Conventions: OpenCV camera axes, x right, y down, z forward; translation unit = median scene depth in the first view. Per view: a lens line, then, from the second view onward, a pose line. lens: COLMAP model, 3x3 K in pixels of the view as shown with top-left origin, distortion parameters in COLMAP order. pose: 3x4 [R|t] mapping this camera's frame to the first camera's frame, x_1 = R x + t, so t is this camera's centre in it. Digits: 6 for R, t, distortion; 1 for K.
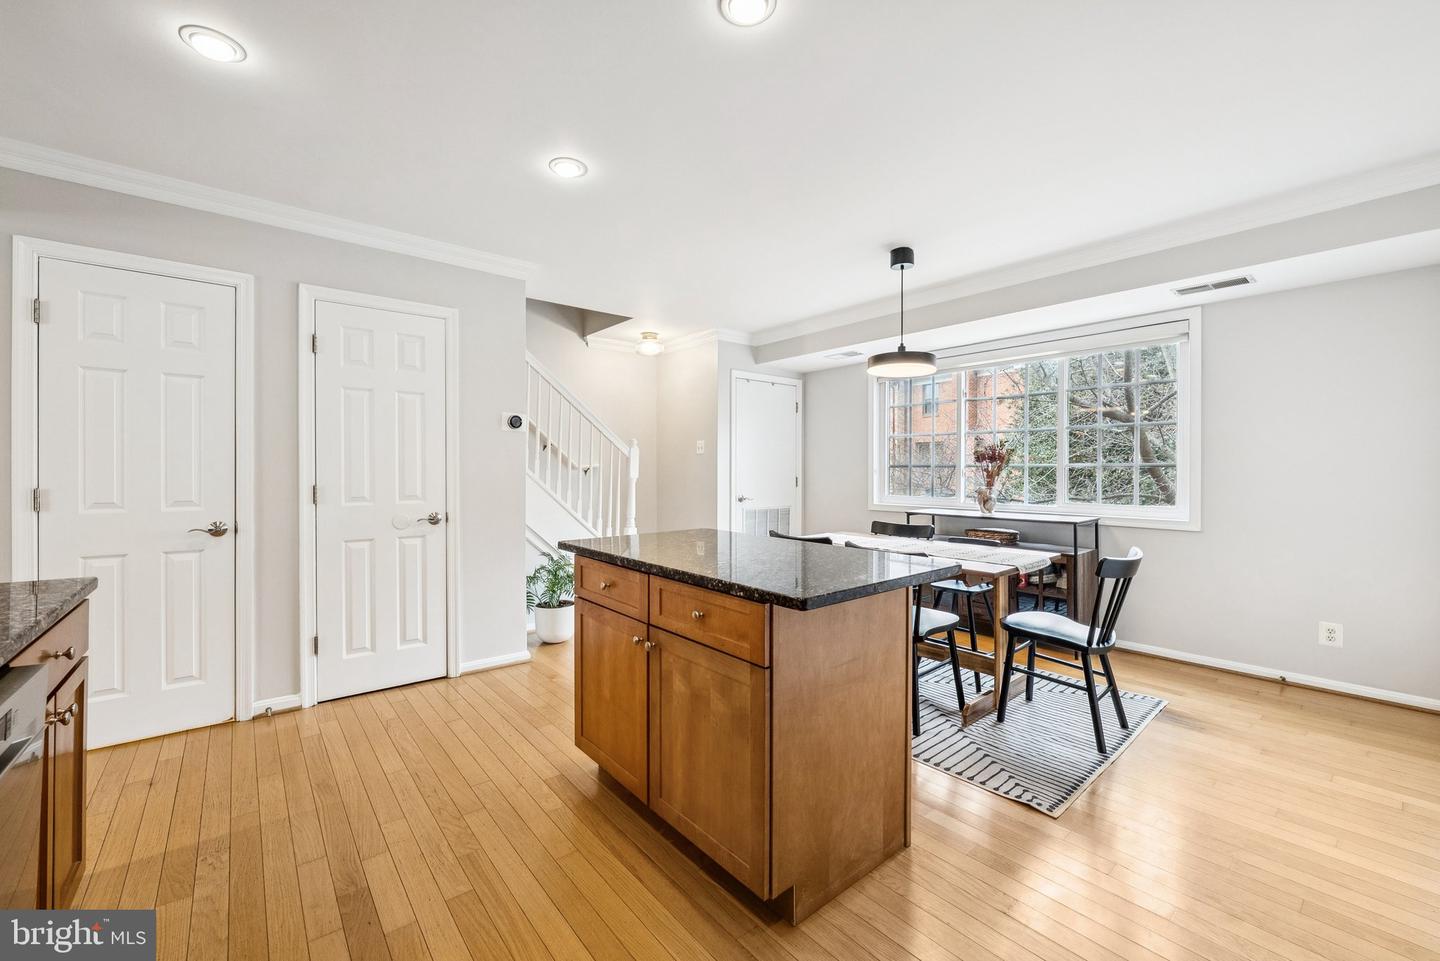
lens RADIAL K [[573.5, 0, 711.4], [0, 573.5, 479.2], [0, 0, 1]] dist [-0.001933, -0.000374]
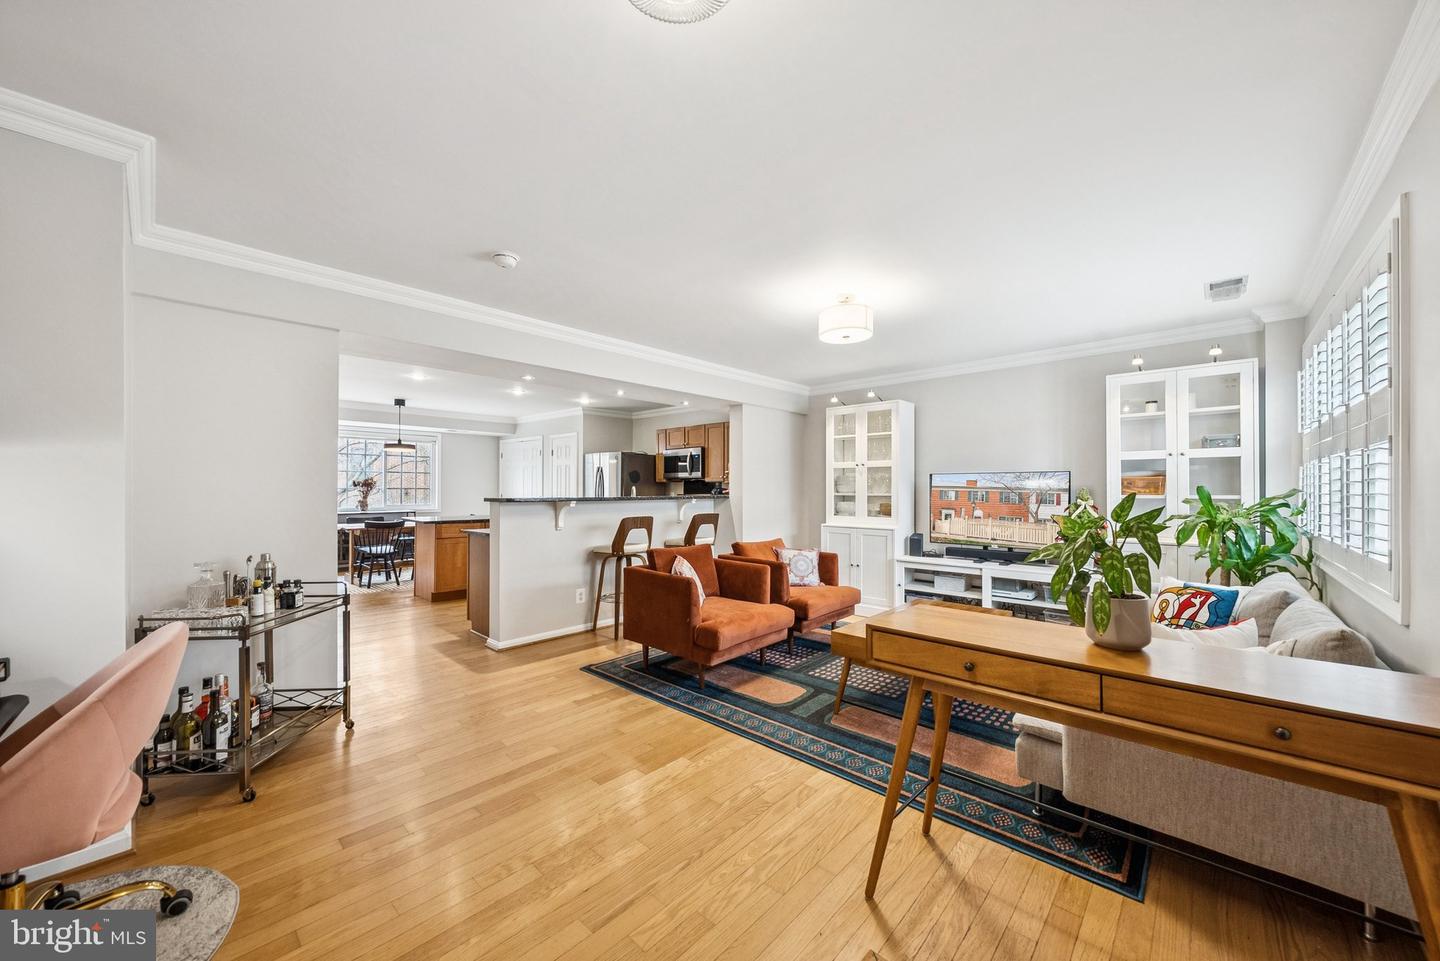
lens RADIAL K [[527.8, 0, 721.0], [0, 527.8, 485.0], [0, 0, 1]] dist [-0.002379, 0.000436]
pose [[-0.143279, -0.000451, 0.989682, -2.023699], [0.011055, 0.999937, 0.002056, -0.034079], [-0.989621, 0.011236, -0.143265, -0.004185]]
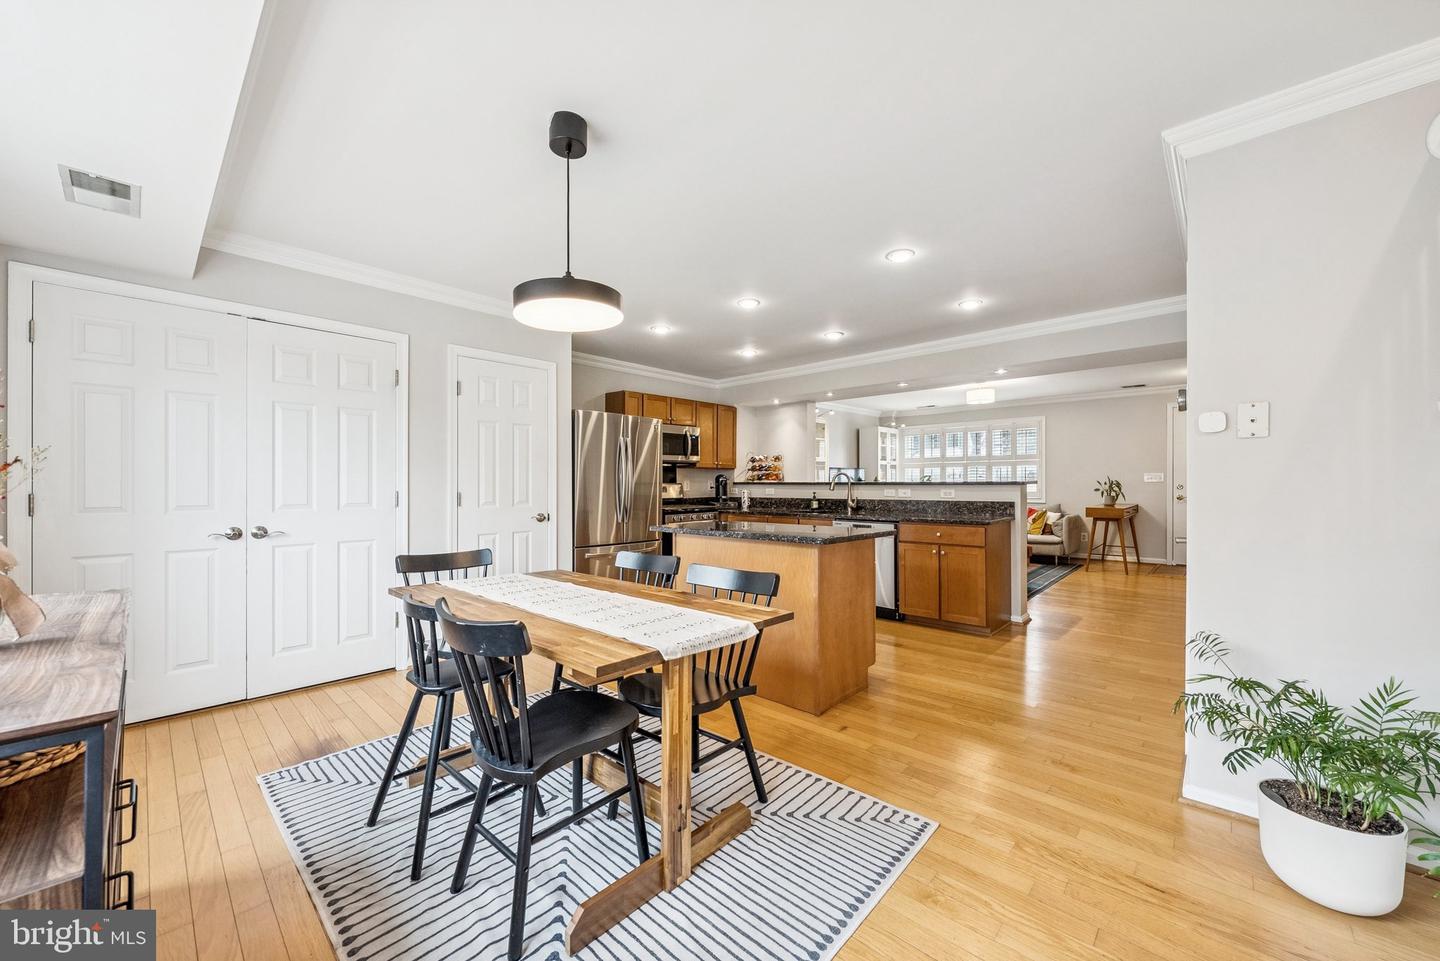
lens RADIAL K [[527.8, 0, 724.8], [0, 527.8, 486.9], [0, 0, 1]] dist [-0.002379, 0.000436]
pose [[-0.991366, -0.000641, -0.131125, 0.219723], [-0.003456, 0.999768, 0.021239, -0.016756], [0.131081, 0.021509, -0.991138, 1.566208]]
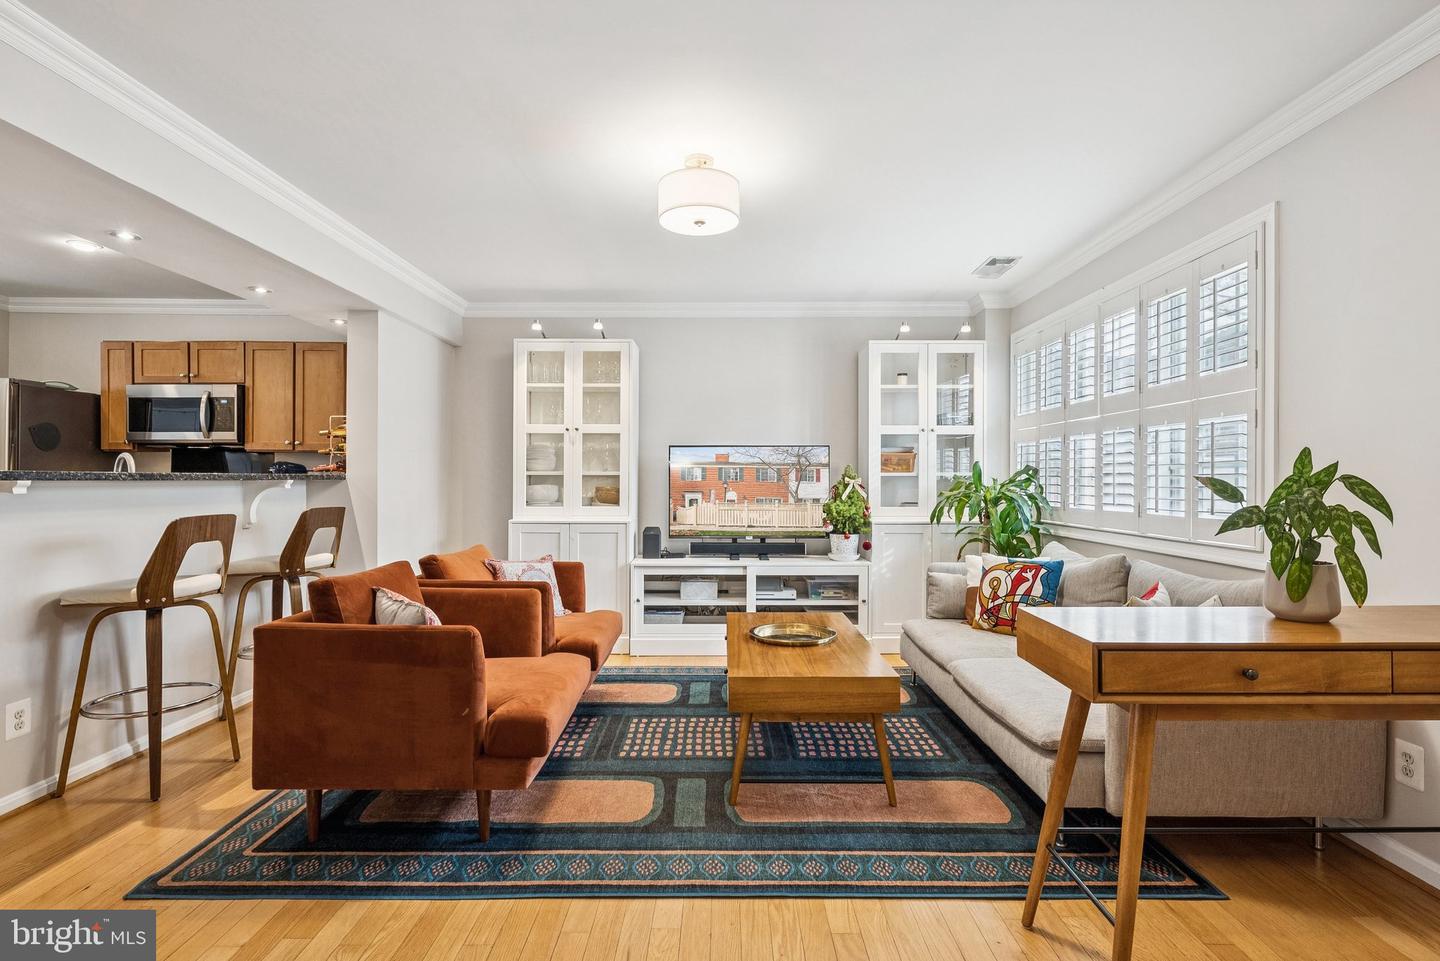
lens RADIAL K [[705.4, 0, 726.3], [0, 705.4, 479.2], [0, 0, 1]] dist [0.004635, -0.002570]
pose [[-0.777890, -0.010051, 0.628320, -1.639892], [-0.000850, 0.999888, 0.014943, -0.006779], [-0.628399, 0.011090, -0.777812, 0.273830]]
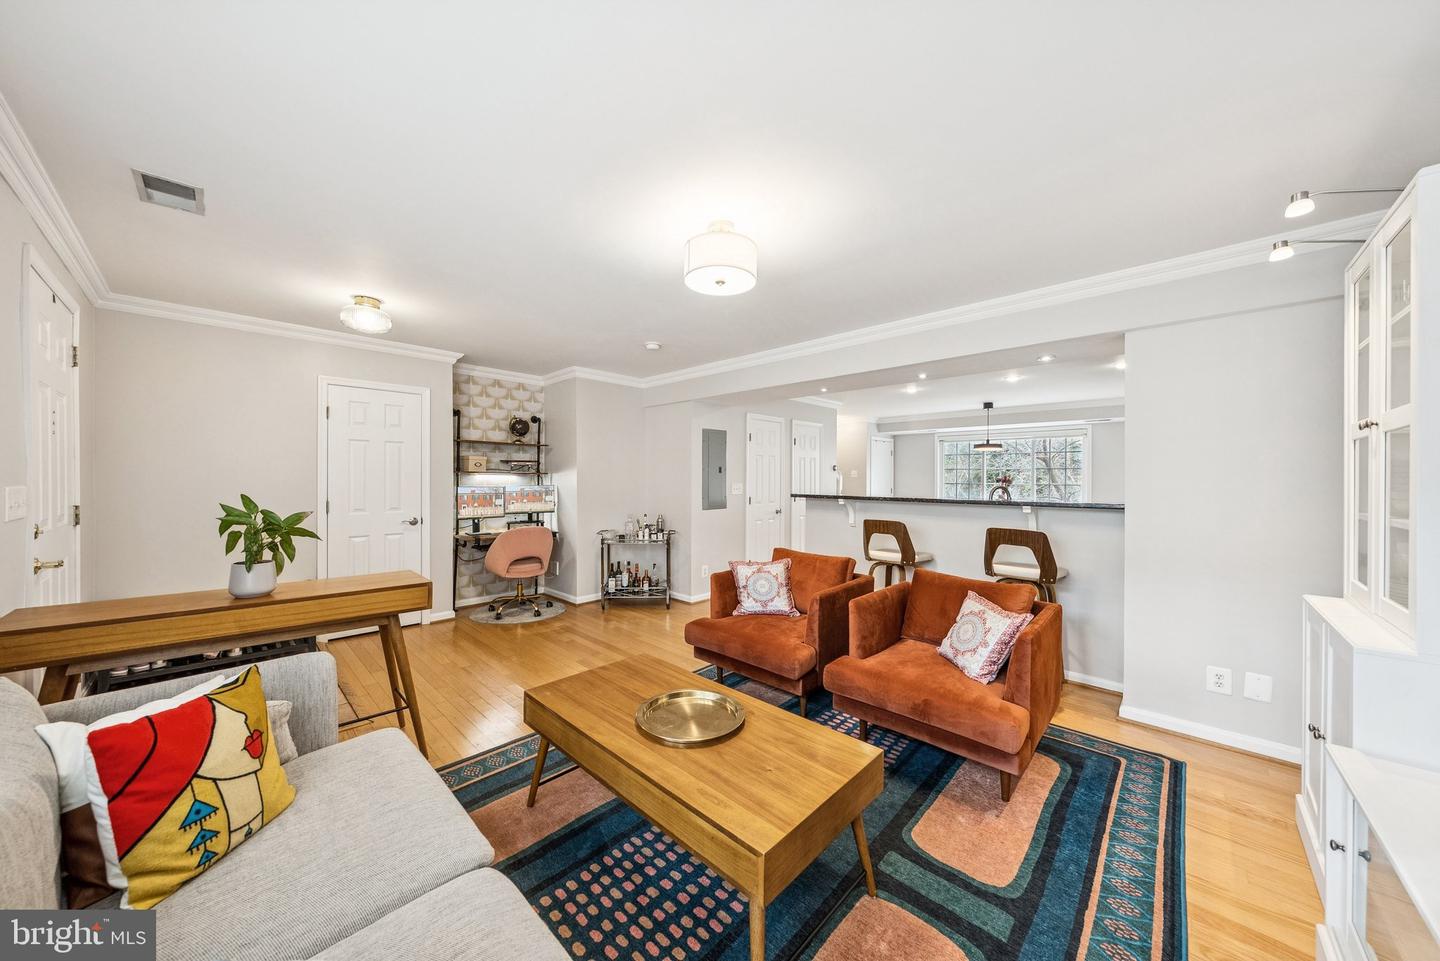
lens RADIAL K [[491.1, 0, 718.3], [0, 491.1, 479.2], [0, 0, 1]] dist [-0.002773, -0.000238]
pose [[0.992583, -0.002056, 0.121555, -1.148395], [0.003647, 0.999911, -0.012867, -0.031185], [-0.121517, 0.013215, 0.992501, -1.048918]]
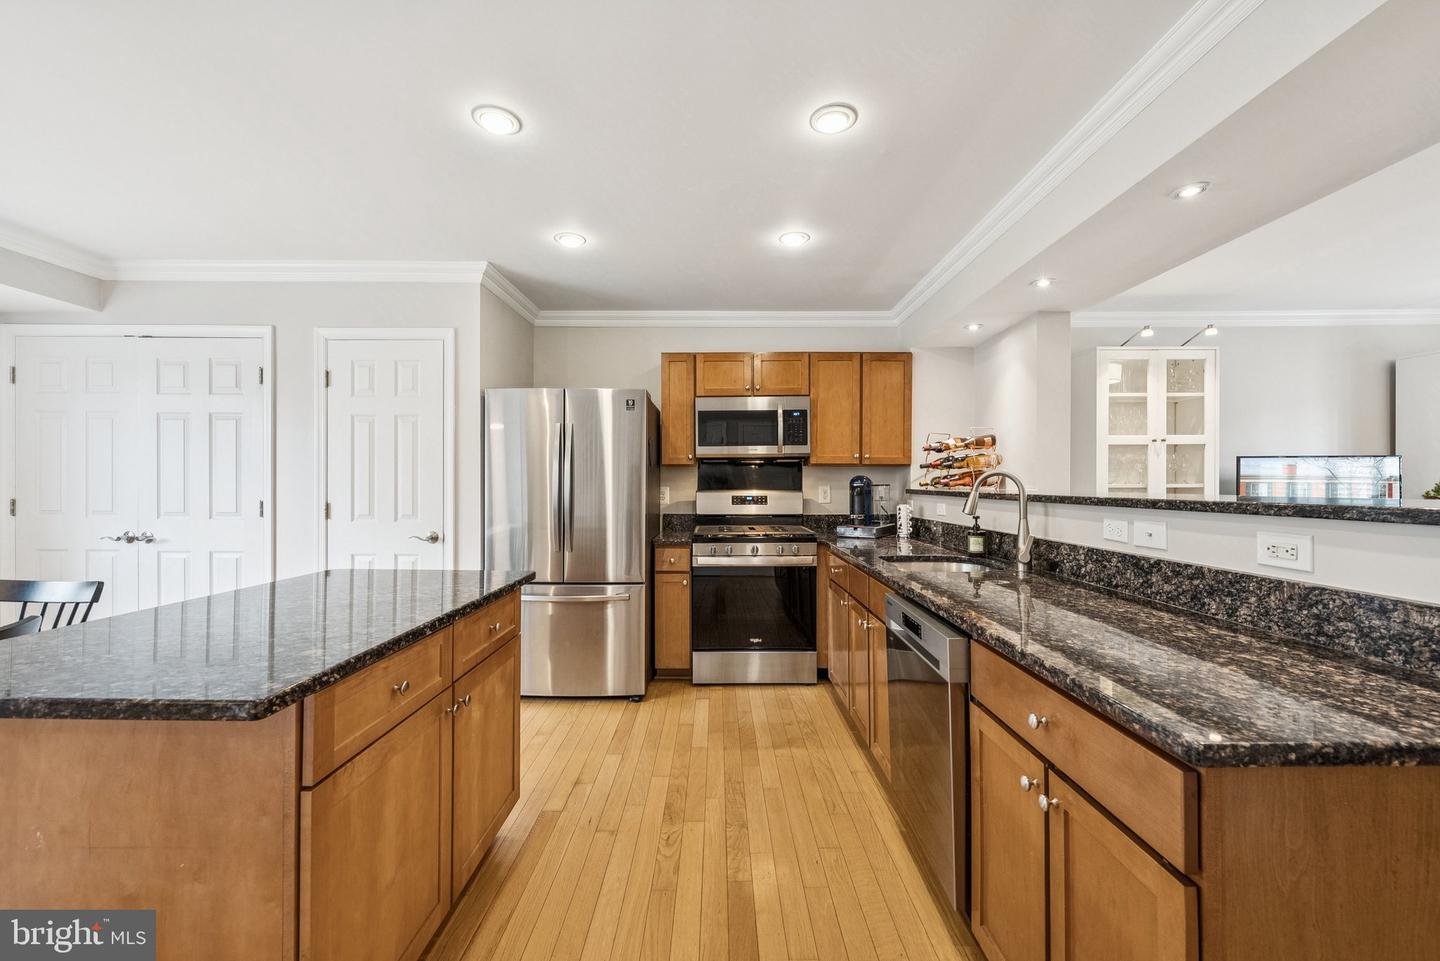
lens RADIAL K [[573.5, 0, 721.3], [0, 573.5, 482.2], [0, 0, 1]] dist [-0.001933, -0.000374]
pose [[-0.776436, -0.003470, 0.630187, -0.515535], [0.005799, 0.999903, 0.012650, -0.024273], [-0.630170, 0.013476, -0.776340, 0.773632]]
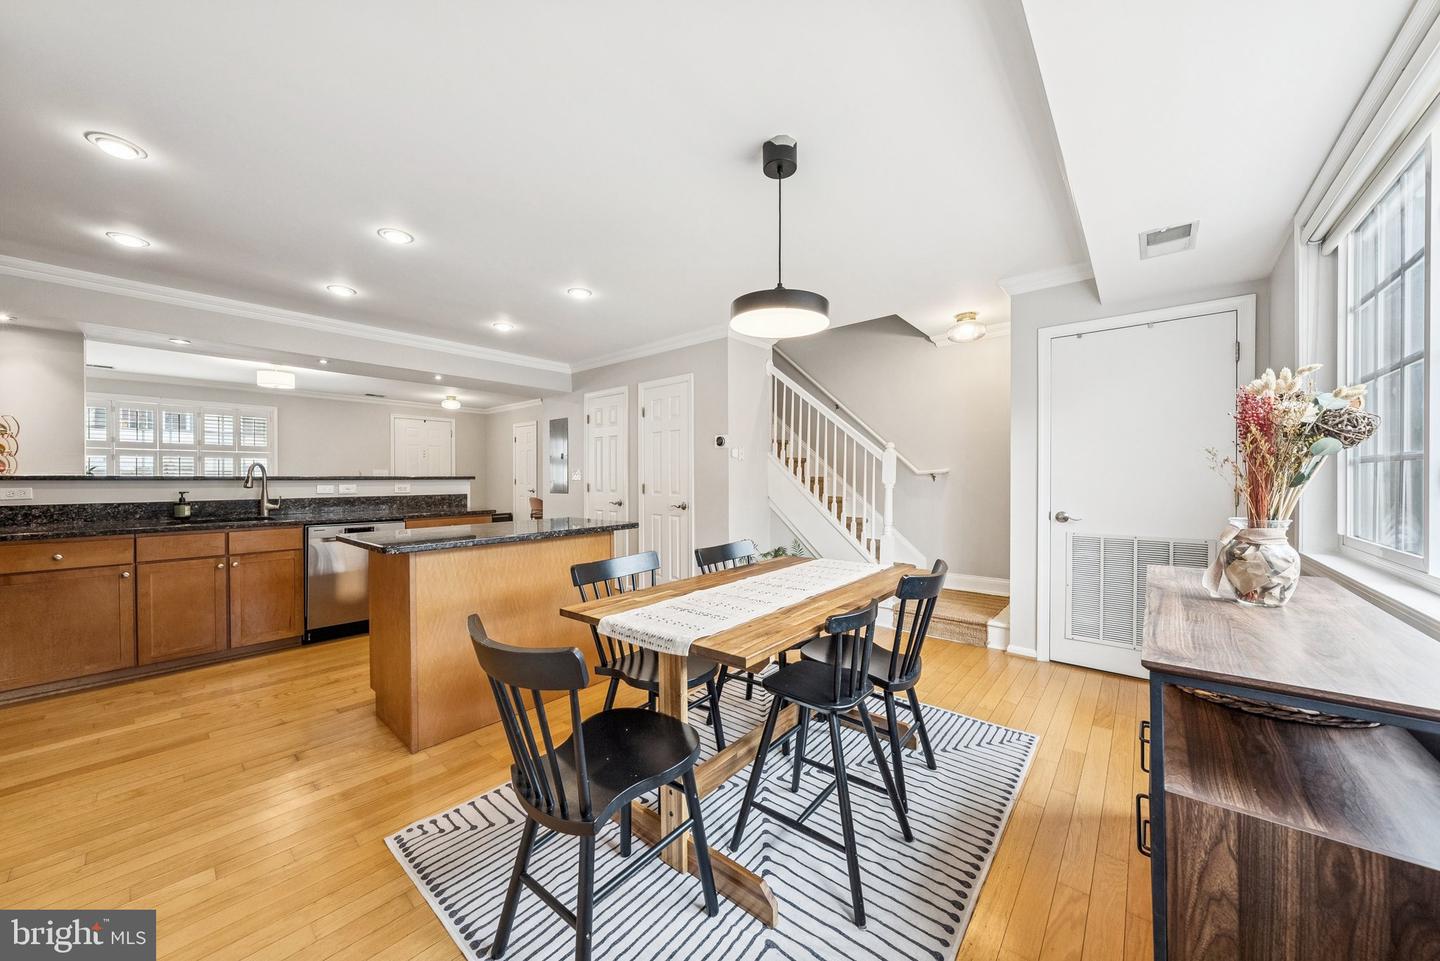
lens RADIAL K [[491.1, 0, 710.5], [0, 491.1, 477.8], [0, 0, 1]] dist [-0.002773, -0.000238]
pose [[0.168230, -0.001537, -0.985747, 0.885053], [-0.014345, 0.999889, -0.004007, -0.005367], [0.985643, 0.014815, 0.168189, 0.825069]]
